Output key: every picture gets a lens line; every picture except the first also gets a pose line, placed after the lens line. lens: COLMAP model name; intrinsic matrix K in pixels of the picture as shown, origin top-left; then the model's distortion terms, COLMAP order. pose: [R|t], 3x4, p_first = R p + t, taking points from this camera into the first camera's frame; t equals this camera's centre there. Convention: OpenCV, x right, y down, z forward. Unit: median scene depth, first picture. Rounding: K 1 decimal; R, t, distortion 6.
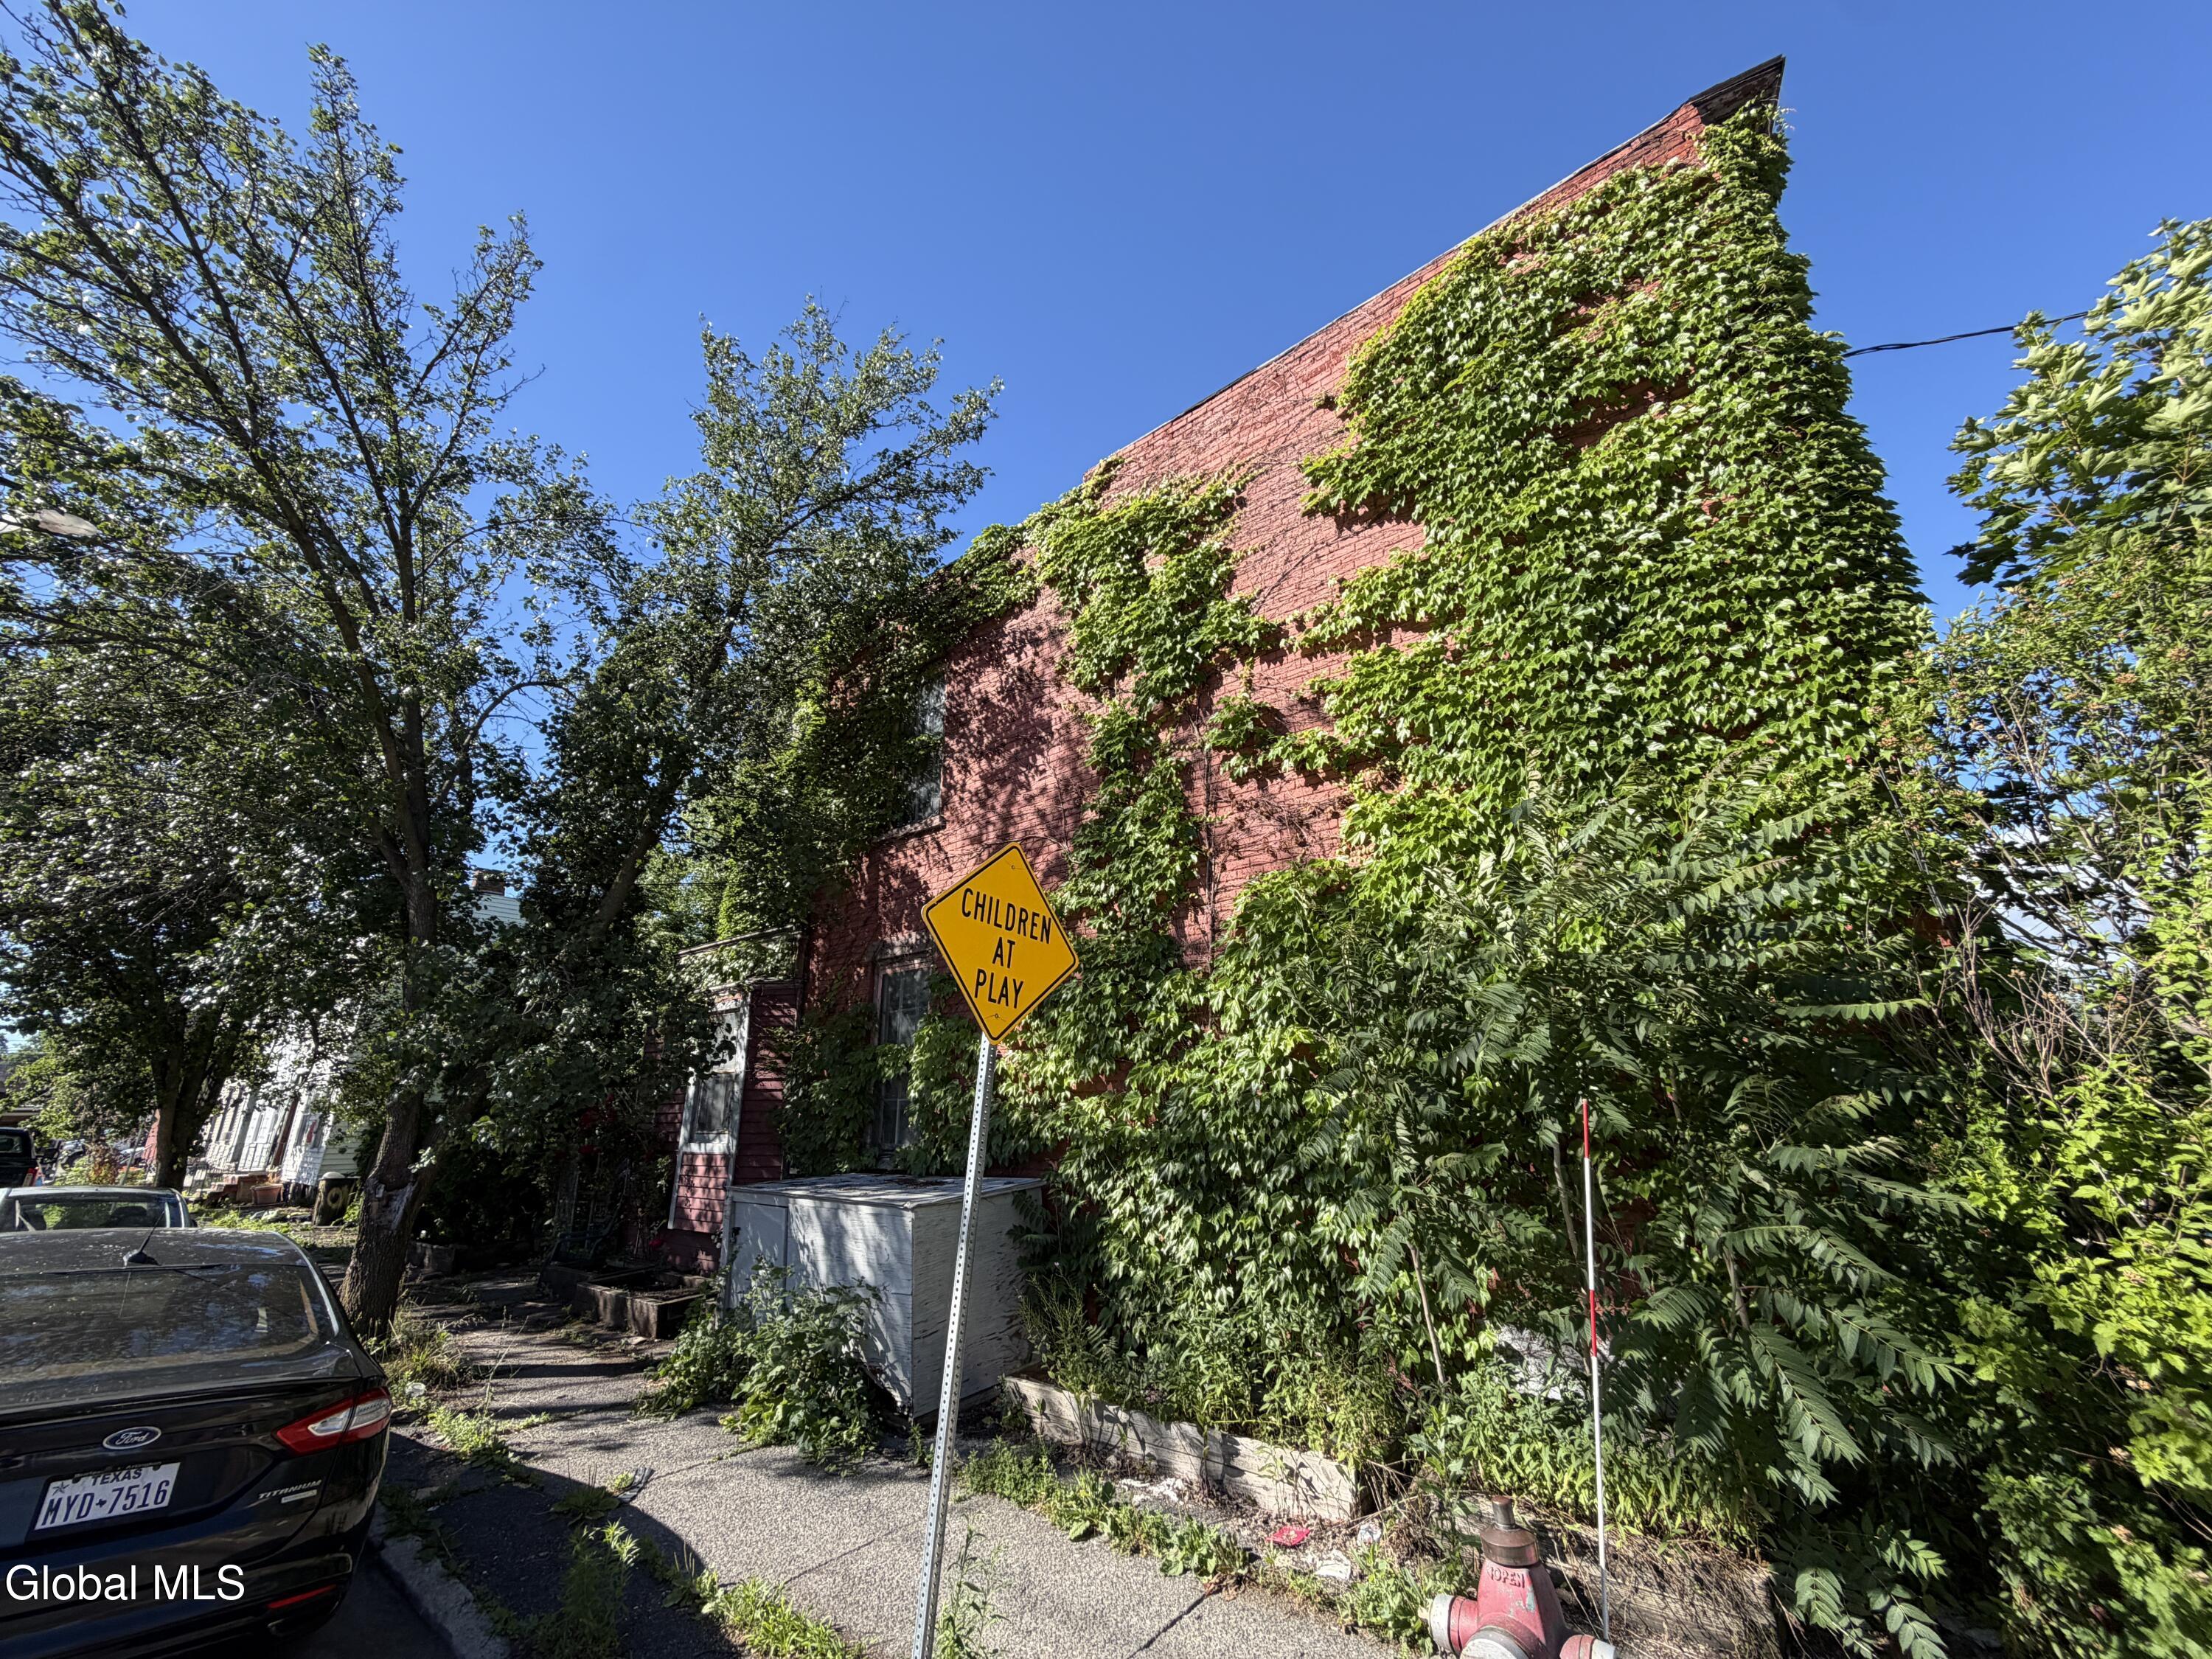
lens RADIAL K [[869.5, 0, 1106.0], [0, 869.5, 829.5], [0, 0, 1]] dist [0.000820, -0.000041]
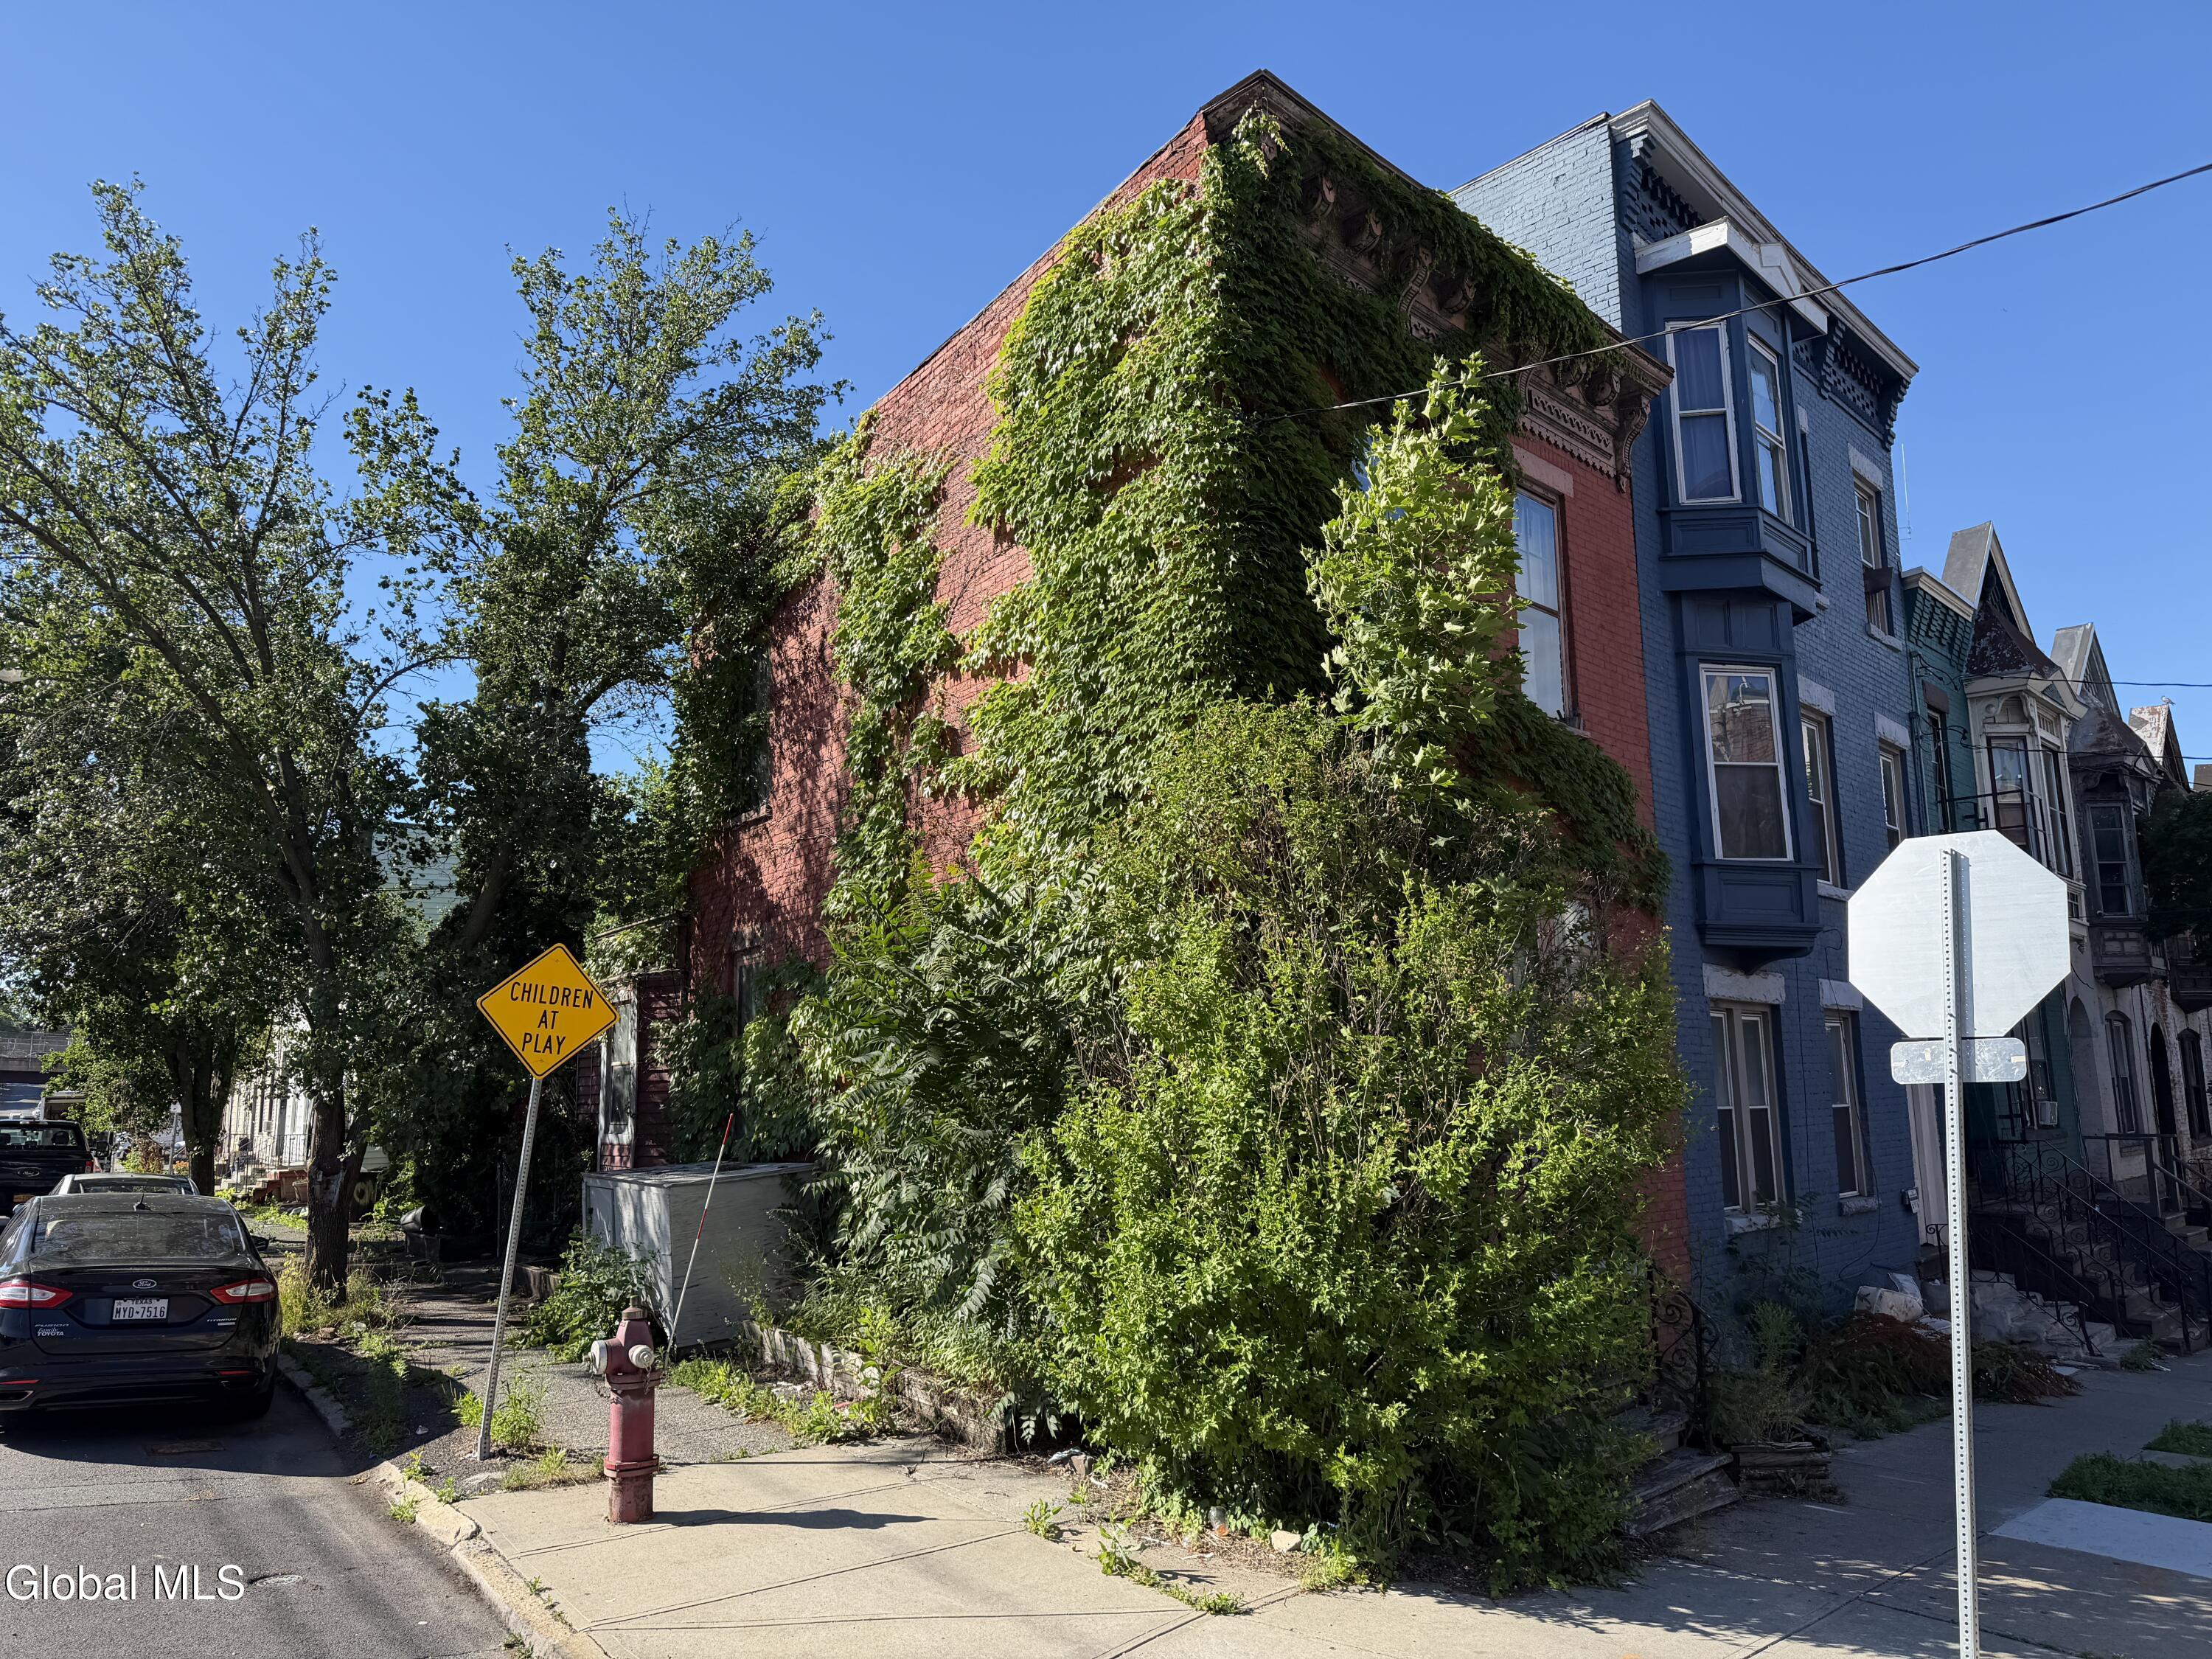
lens RADIAL K [[1536.2, 0, 1106.0], [0, 1536.2, 829.5], [0, 0, 1]] dist [0.101385, -0.101687]
pose [[0.956938, -0.055469, -0.284945, 0.807315], [0.098949, 0.985119, 0.140532, -0.237768], [0.272910, -0.162675, 0.948186, -0.641759]]
